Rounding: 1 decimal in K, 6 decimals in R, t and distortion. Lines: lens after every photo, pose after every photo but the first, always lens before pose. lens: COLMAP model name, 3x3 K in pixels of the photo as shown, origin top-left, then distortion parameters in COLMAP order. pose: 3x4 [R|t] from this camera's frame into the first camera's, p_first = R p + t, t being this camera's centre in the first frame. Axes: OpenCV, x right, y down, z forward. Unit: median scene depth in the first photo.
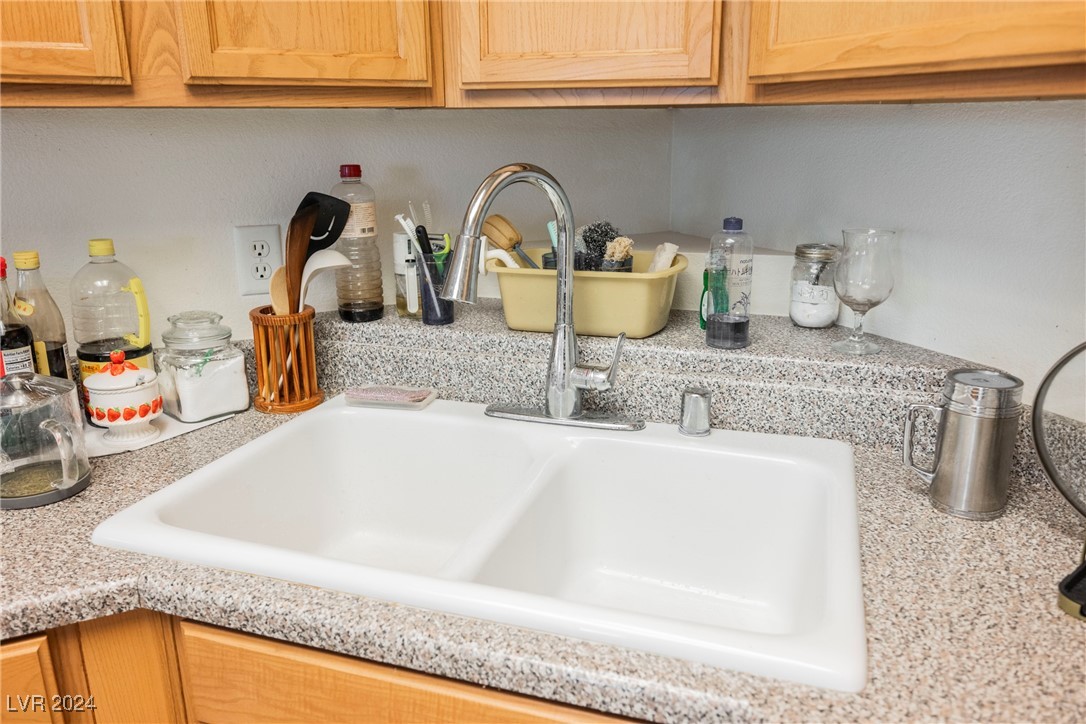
lens RADIAL K [[815.7, 0, 543.0], [0, 815.7, 362.0], [0, 0, 1]] dist [-0.007562, 0.004376]
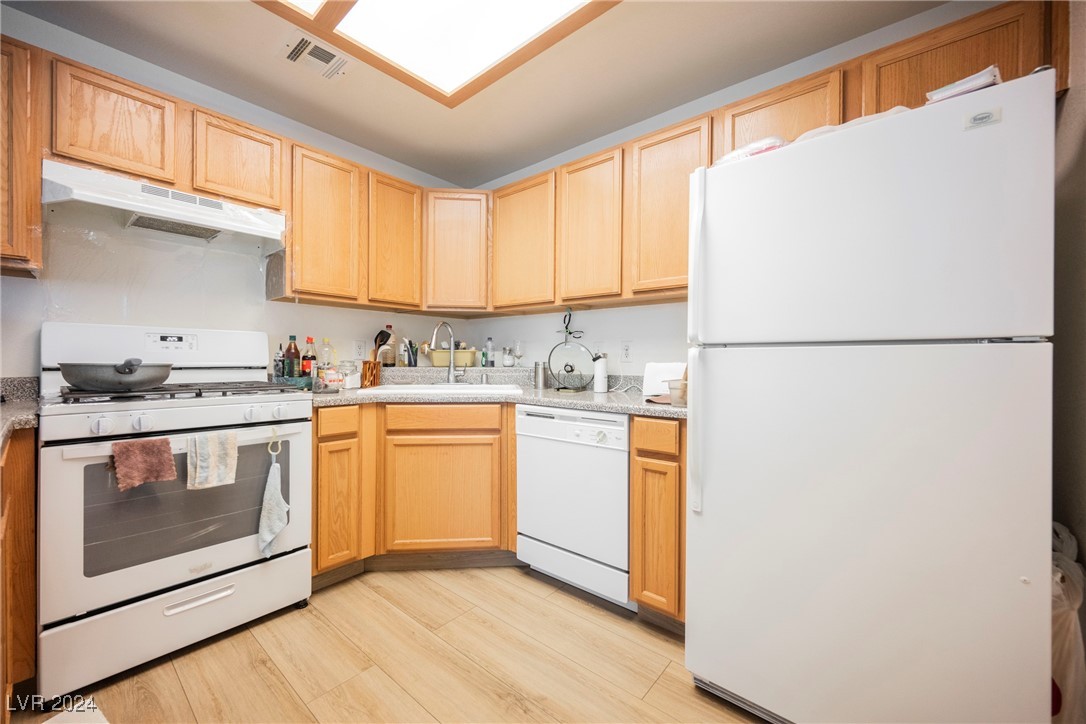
lens RADIAL K [[426.2, 0, 544.9], [0, 426.2, 363.7], [0, 0, 1]] dist [-0.000439, -0.000019]
pose [[0.911683, 0.008219, 0.410812, -0.517377], [0.102986, 0.963316, -0.247823, 0.659940], [-0.397779, 0.268244, 0.877393, -1.299536]]
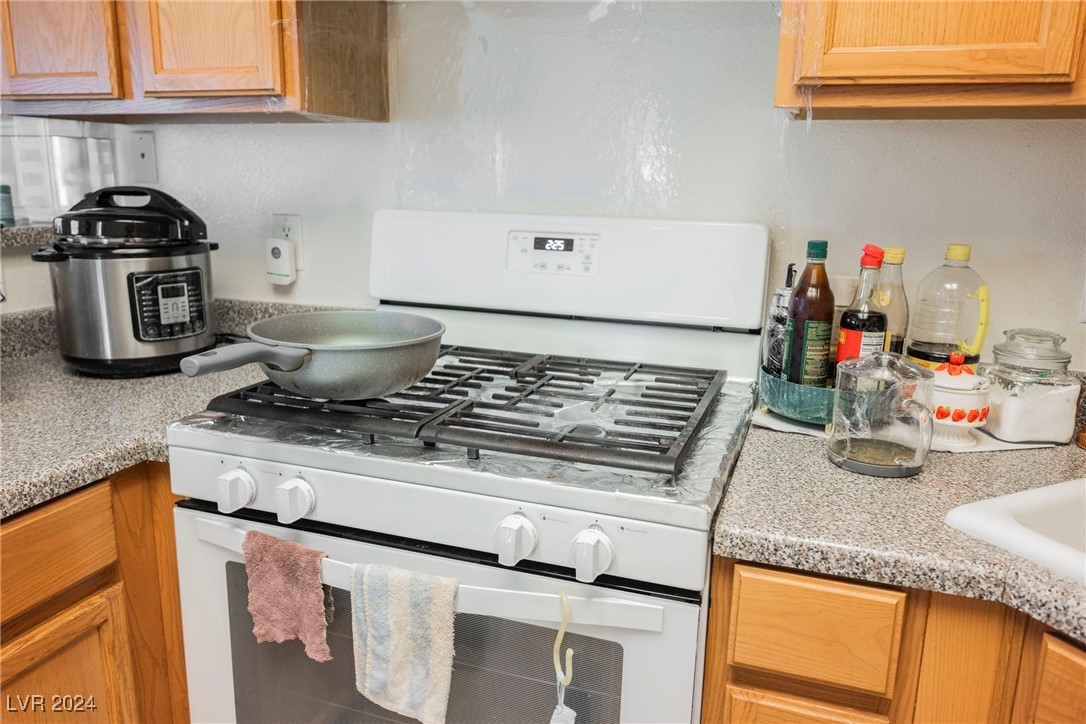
lens RADIAL K [[815.7, 0, 543.0], [0, 815.7, 362.0], [0, 0, 1]] dist [-0.007562, 0.004376]
pose [[0.704271, 0.176372, -0.687674, -0.220699], [-0.220617, 0.975062, 0.024139, 0.101071], [0.674782, 0.134712, 0.725618, -0.088677]]
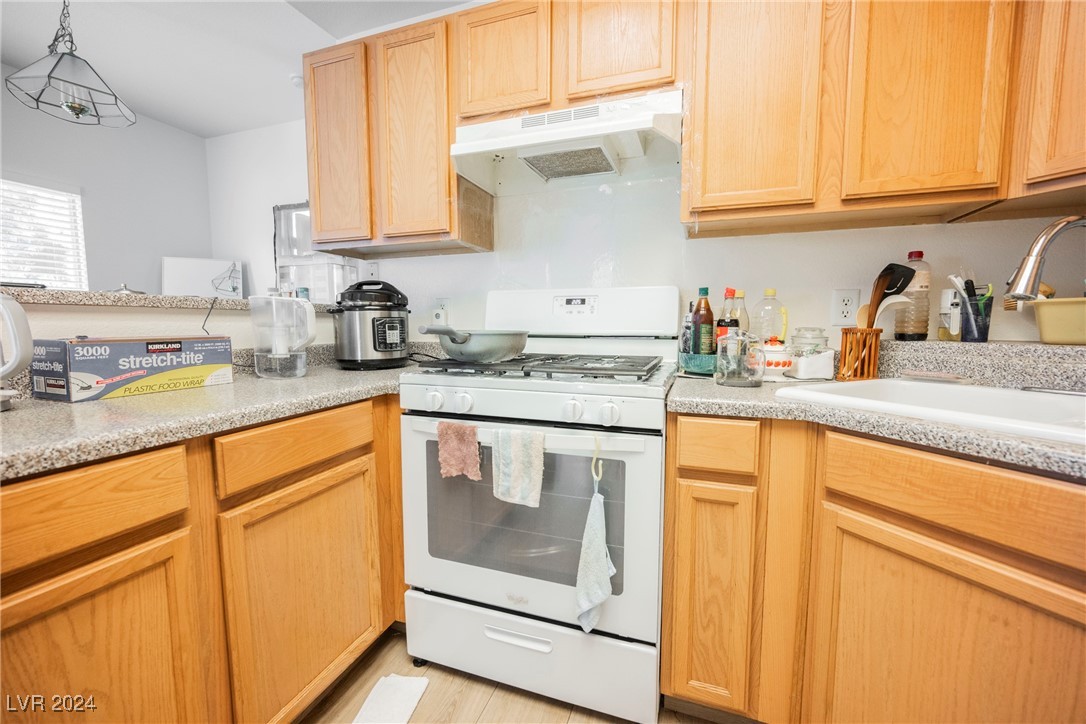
lens RADIAL K [[440.9, 0, 546.1], [0, 440.9, 361.7], [0, 0, 1]] dist [-0.001887, 0.000133]
pose [[0.704352, 0.066805, -0.706700, -0.146884], [-0.201582, 0.973399, -0.108896, 0.344438], [0.680627, 0.219159, 0.699083, -0.221612]]
